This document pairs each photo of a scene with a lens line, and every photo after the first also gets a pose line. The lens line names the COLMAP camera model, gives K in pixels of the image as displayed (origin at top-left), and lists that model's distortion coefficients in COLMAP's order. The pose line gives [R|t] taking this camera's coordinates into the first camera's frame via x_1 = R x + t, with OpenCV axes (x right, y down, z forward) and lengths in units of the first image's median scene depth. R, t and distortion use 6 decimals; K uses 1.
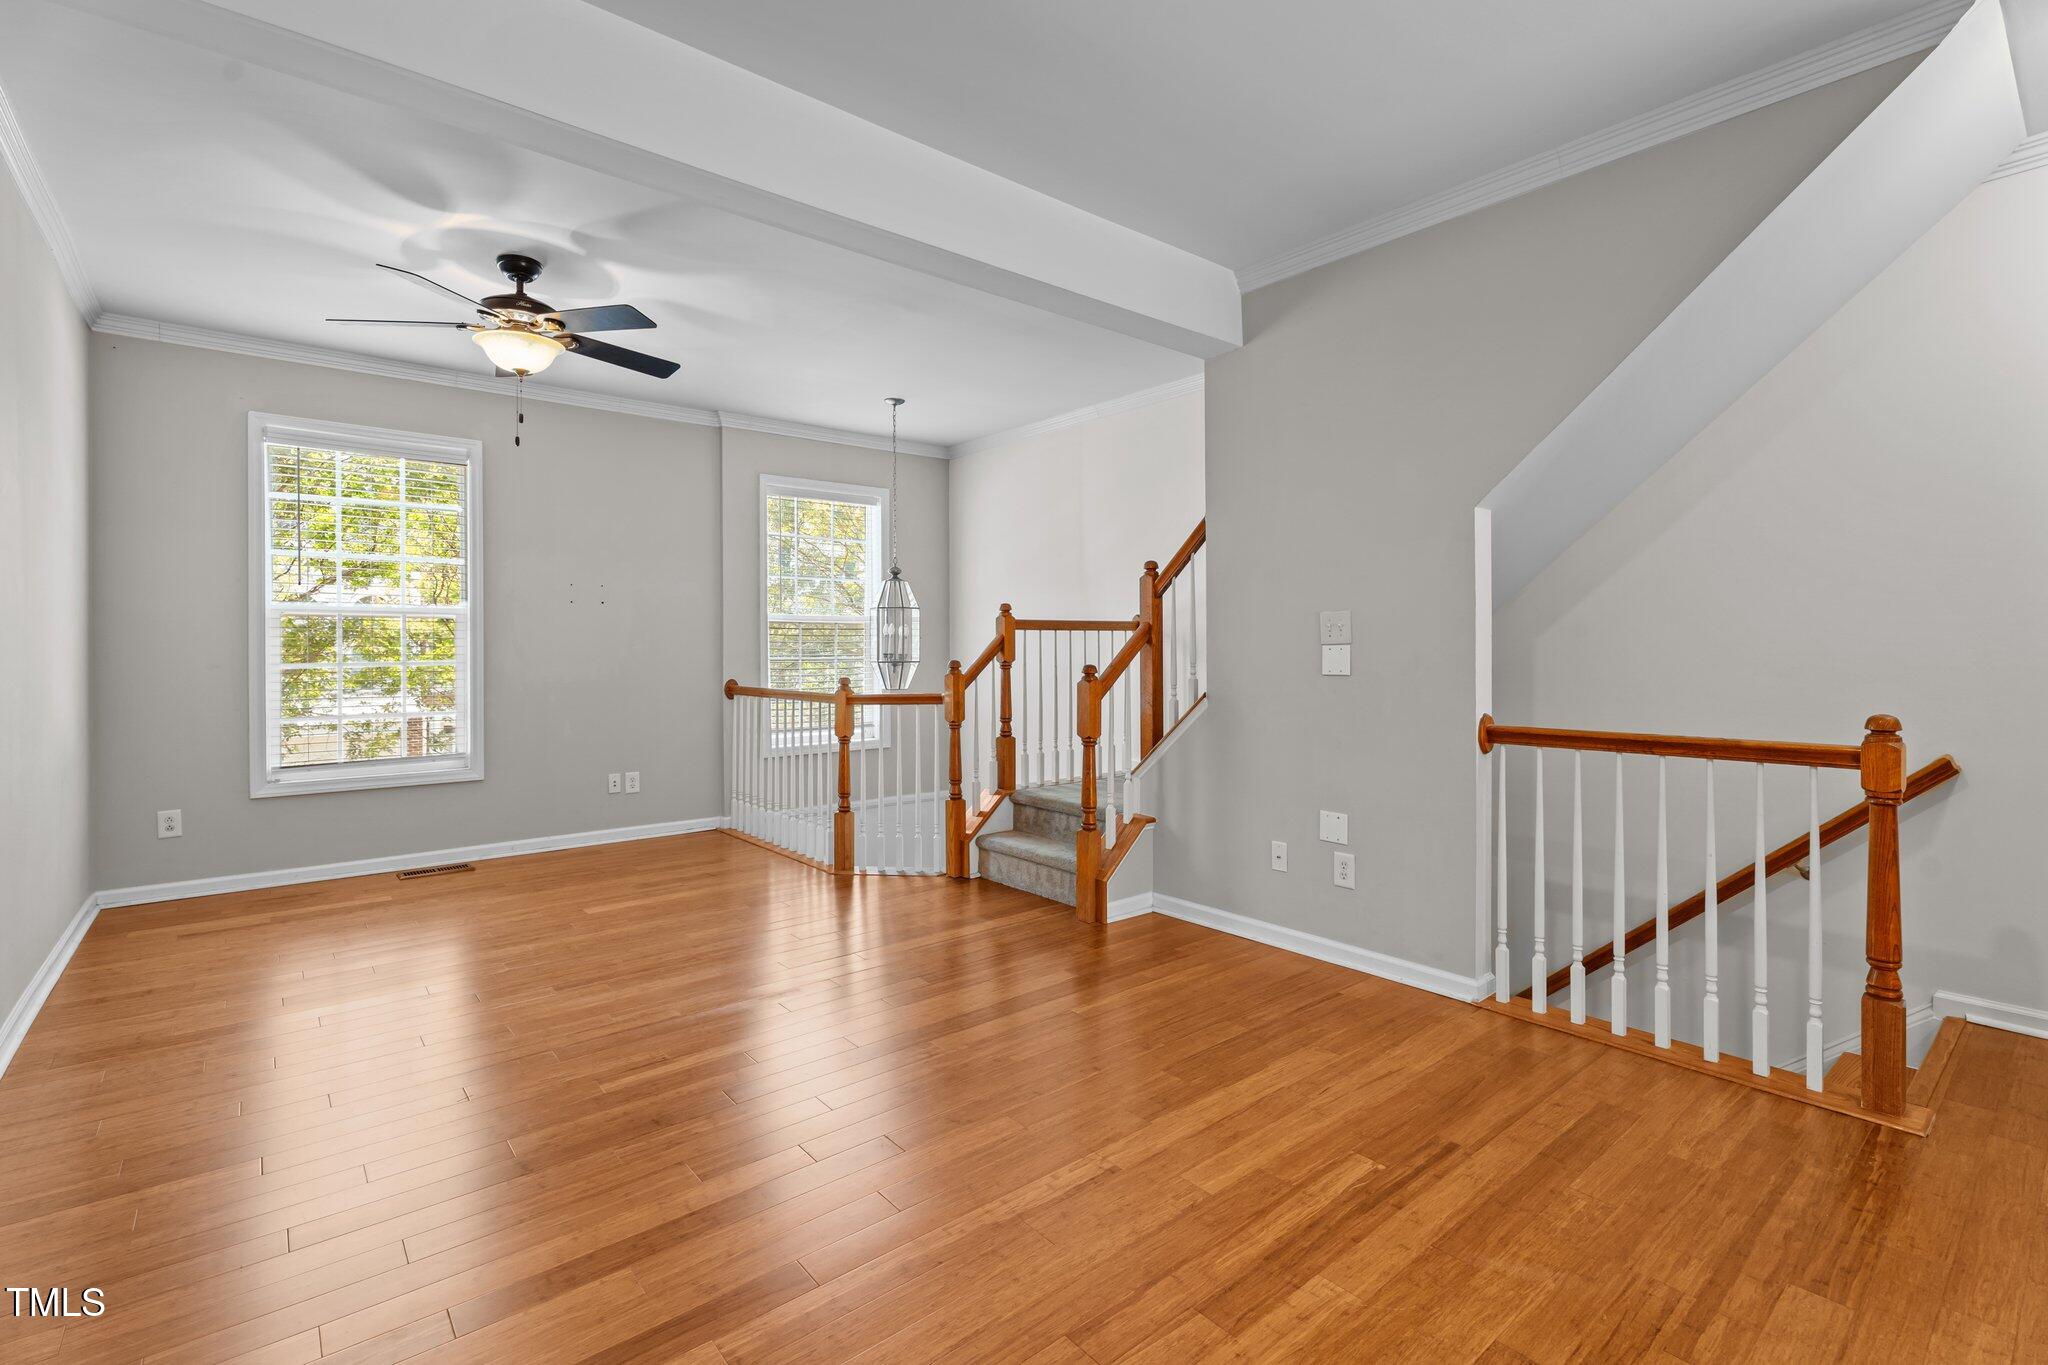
lens RADIAL K [[922.6, 0, 1018.3], [0, 922.6, 648.7], [0, 0, 1]] dist [0.003683, 0.000654]
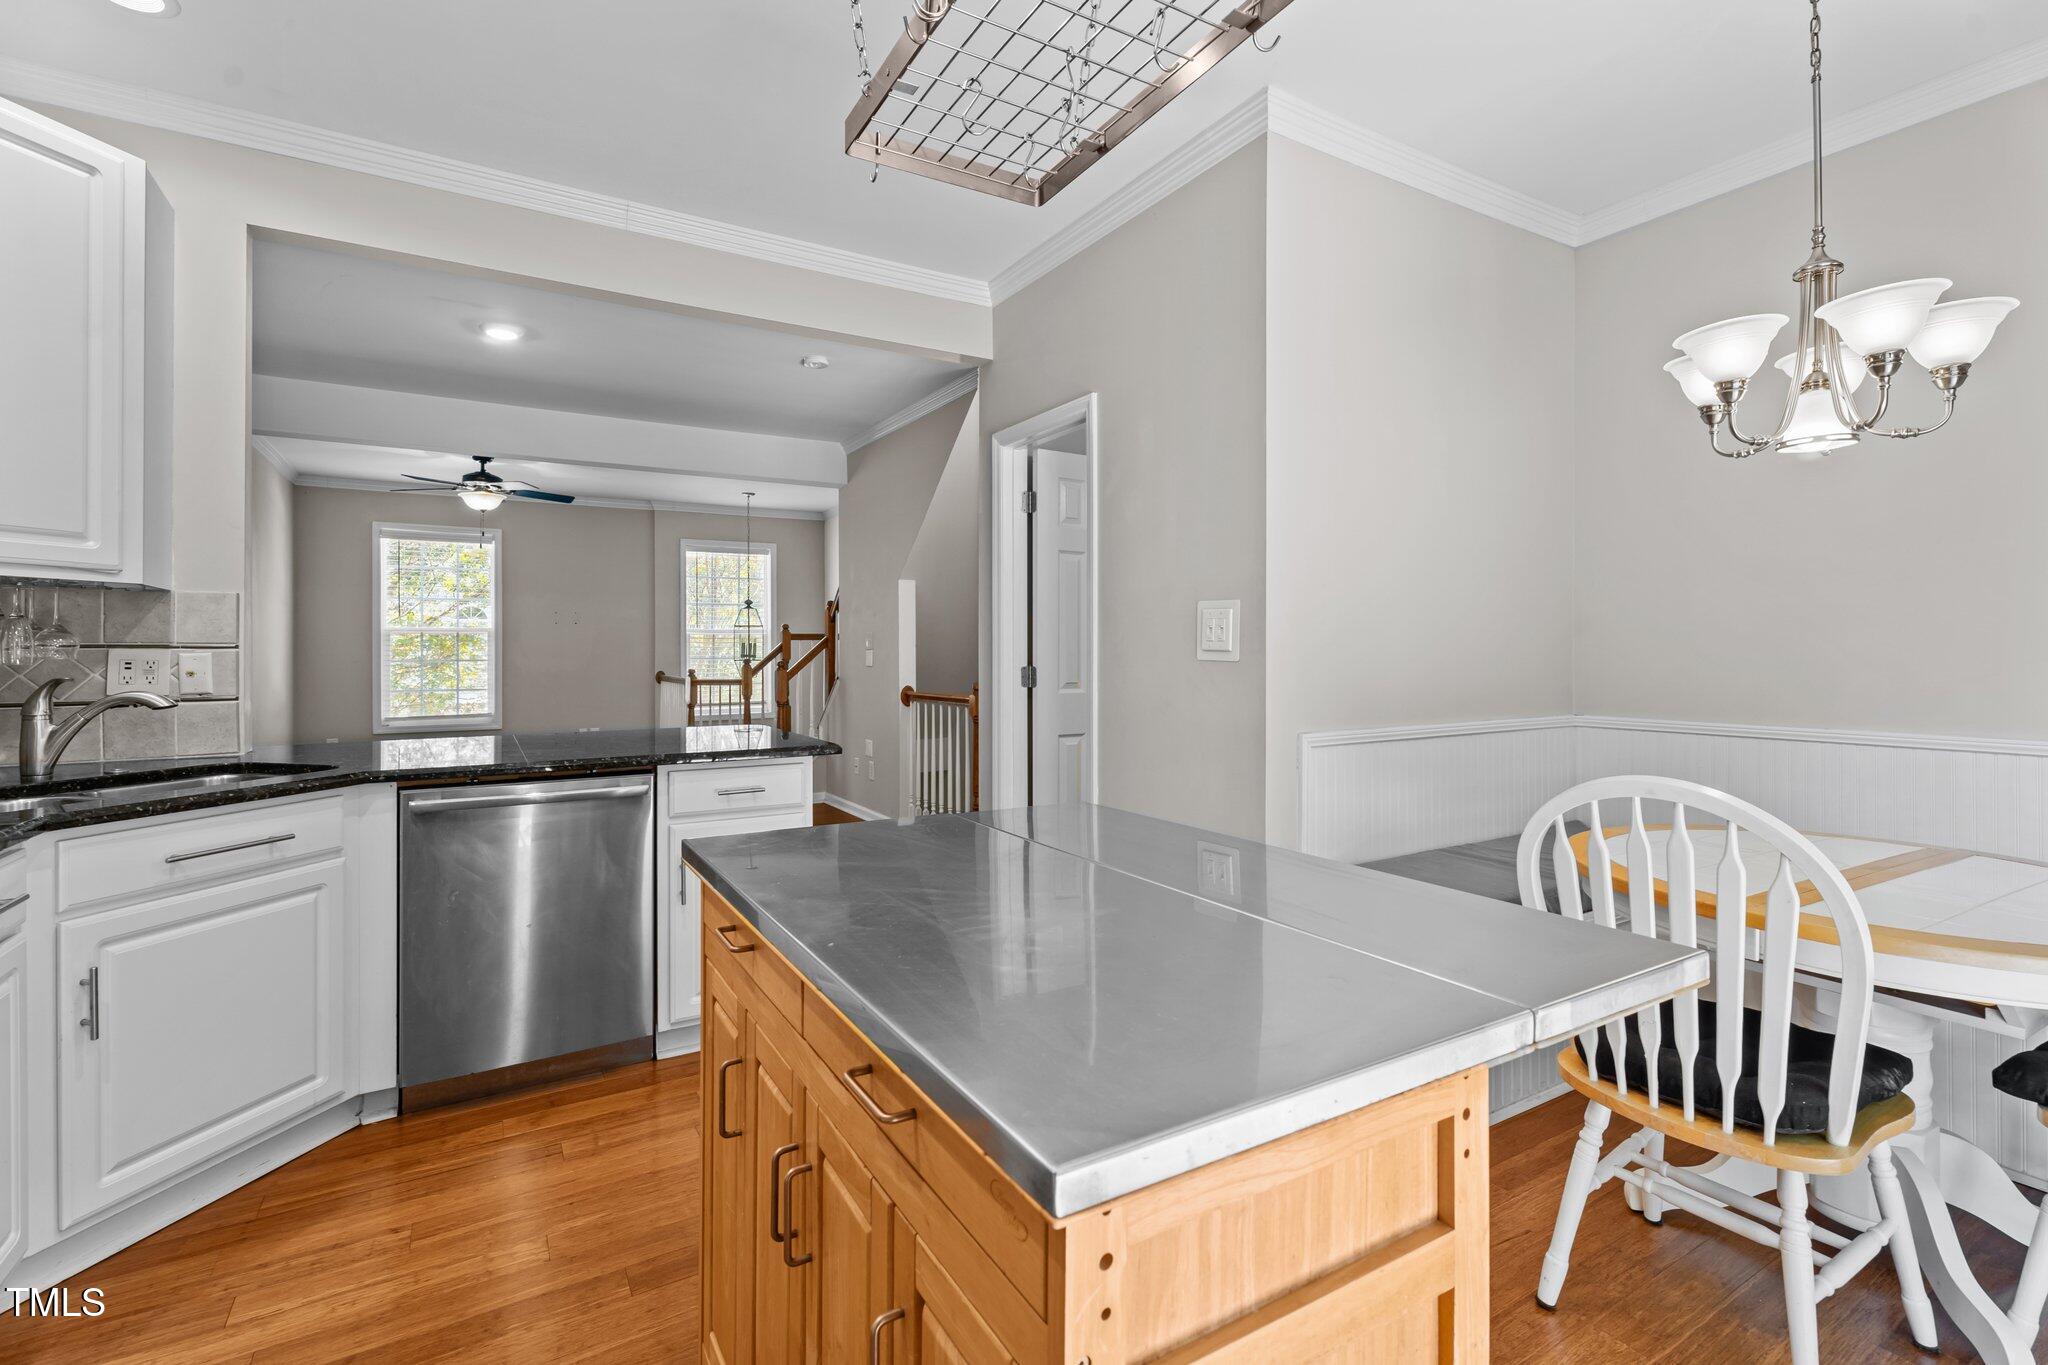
lens RADIAL K [[922.6, 0, 1018.3], [0, 922.6, 648.7], [0, 0, 1]] dist [0.003683, 0.000654]
pose [[0.988195, -0.001147, -0.153195, 0.937533], [0.001136, 0.999999, -0.000161, -0.006614], [0.153195, -0.000015, 0.988196, -0.805893]]
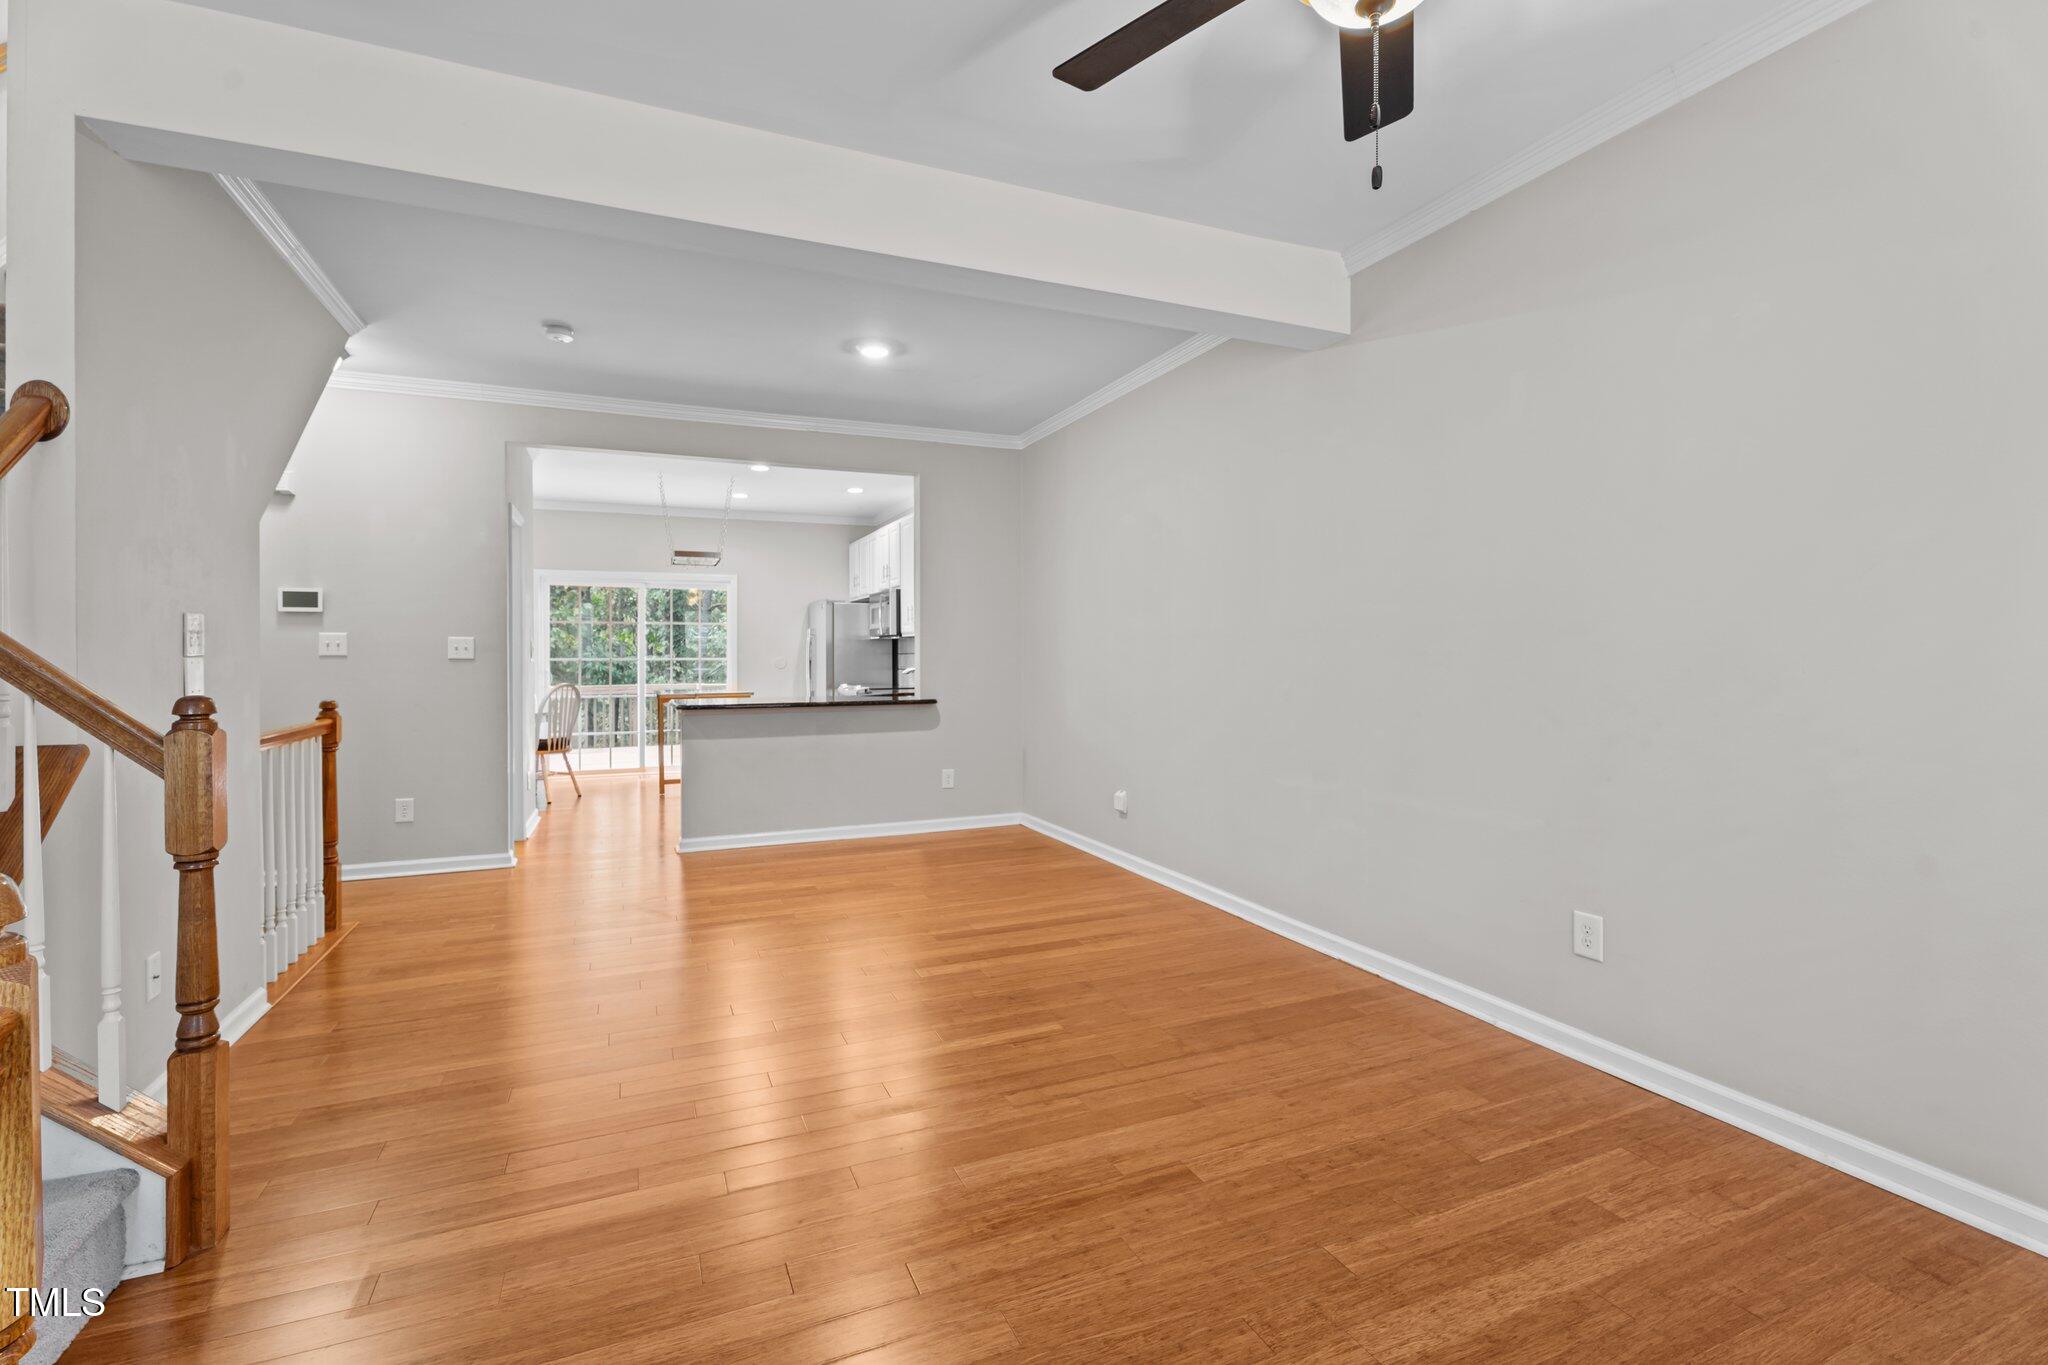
lens RADIAL K [[922.6, 0, 1018.3], [0, 922.6, 648.7], [0, 0, 1]] dist [0.003683, 0.000654]
pose [[-0.959653, 0.007250, 0.281093, -0.533929], [0.005589, 0.999962, -0.006708, -0.002311], [-0.281131, -0.004867, -0.959657, 1.563293]]
